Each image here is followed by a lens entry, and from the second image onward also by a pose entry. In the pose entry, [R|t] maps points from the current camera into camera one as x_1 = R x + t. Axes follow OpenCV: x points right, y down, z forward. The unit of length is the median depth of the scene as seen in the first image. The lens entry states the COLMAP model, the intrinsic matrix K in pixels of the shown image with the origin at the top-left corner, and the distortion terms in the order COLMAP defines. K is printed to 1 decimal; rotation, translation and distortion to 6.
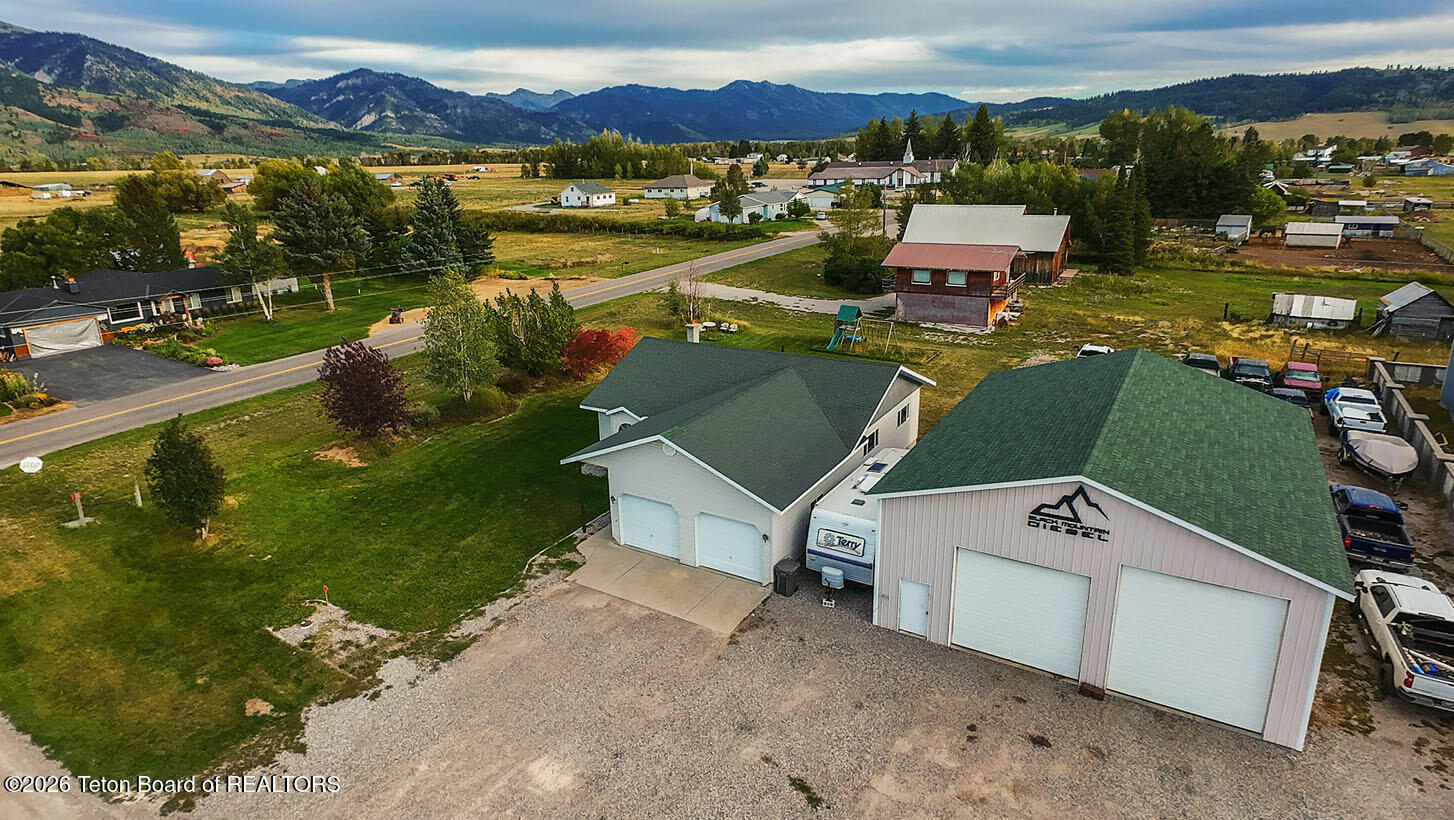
lens RADIAL K [[861.2, 0, 696.5], [0, 861.2, 371.5], [0, 0, 1]] dist [0.001045, 0.000025]
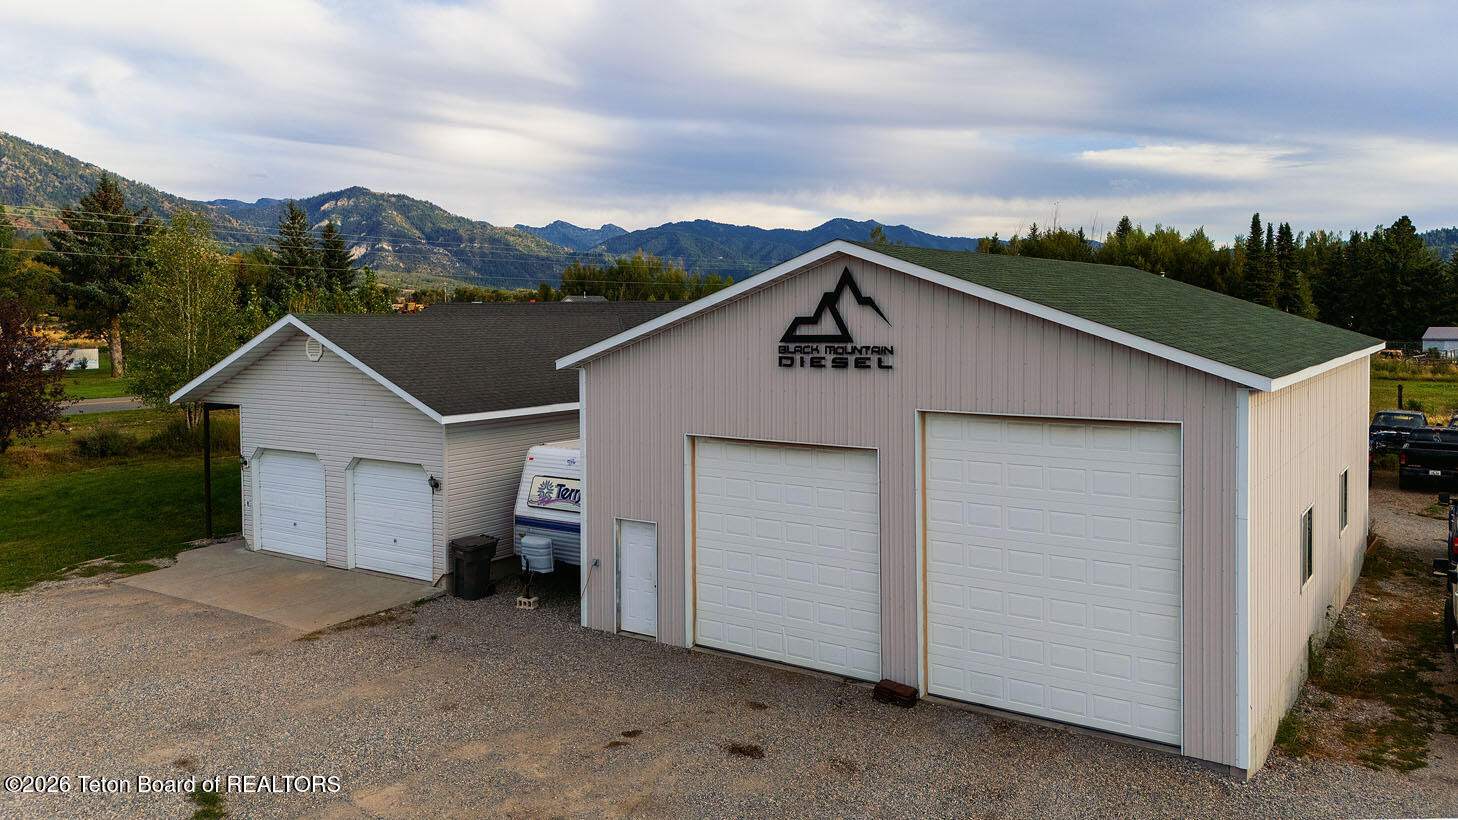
lens RADIAL K [[1152.9, 0, 819.1], [0, 1152.9, 337.1], [0, 0, 1]] dist [0.052195, -0.004102]
pose [[0.998995, 0.043301, -0.011555, 0.316343], [-0.044814, 0.962492, -0.267583, 0.271578], [-0.000465, 0.267832, 0.963465, 0.207372]]
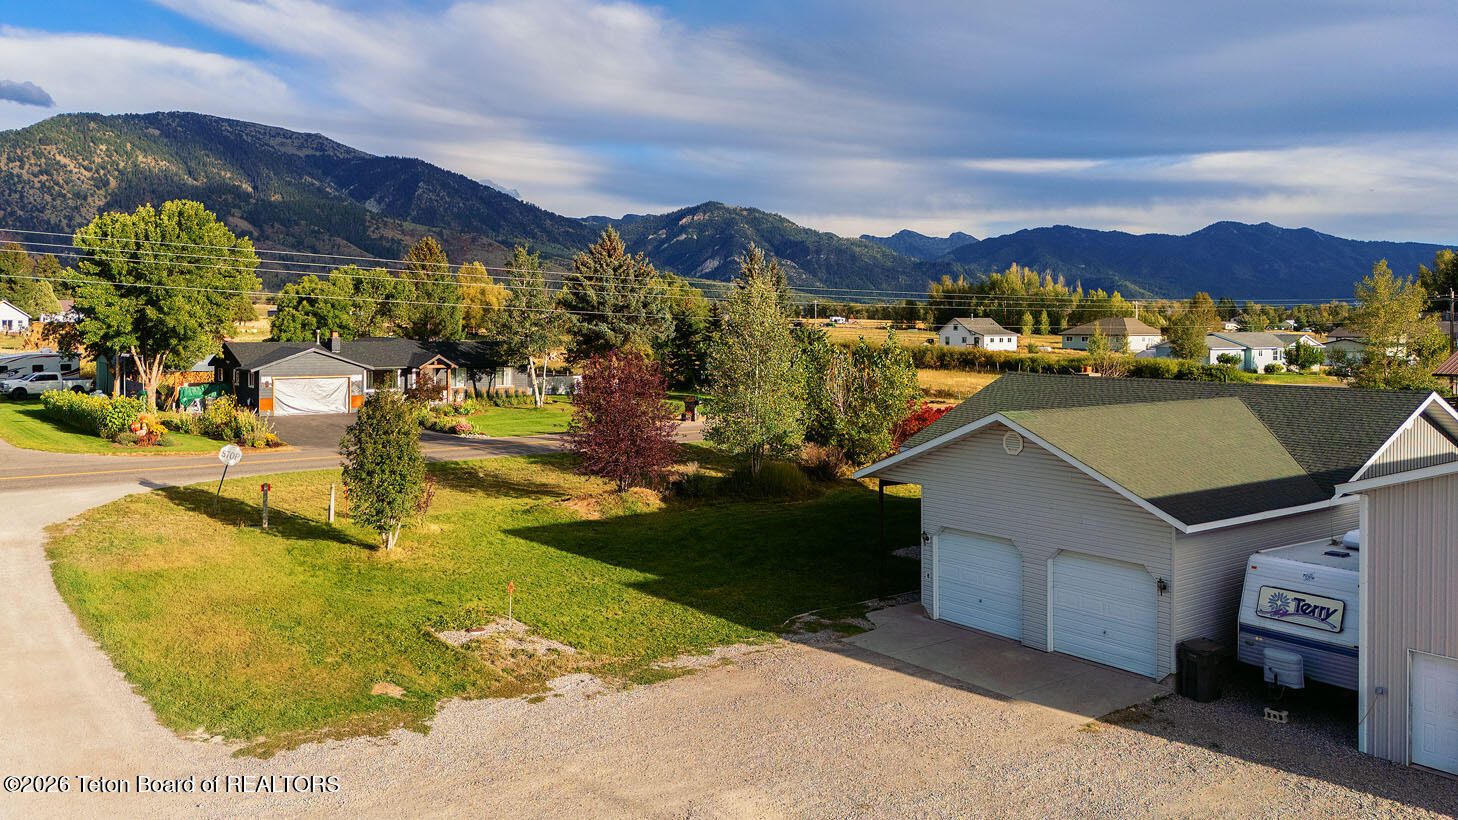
lens RADIAL K [[1220.1, 0, 721.7], [0, 1220.1, 312.8], [0, 0, 1]] dist [0.052466, -0.016455]
pose [[0.939279, 0.048447, -0.339716, 0.068050], [-0.142176, 0.955957, -0.256774, 0.253914], [0.312314, 0.289482, 0.904798, 0.057458]]
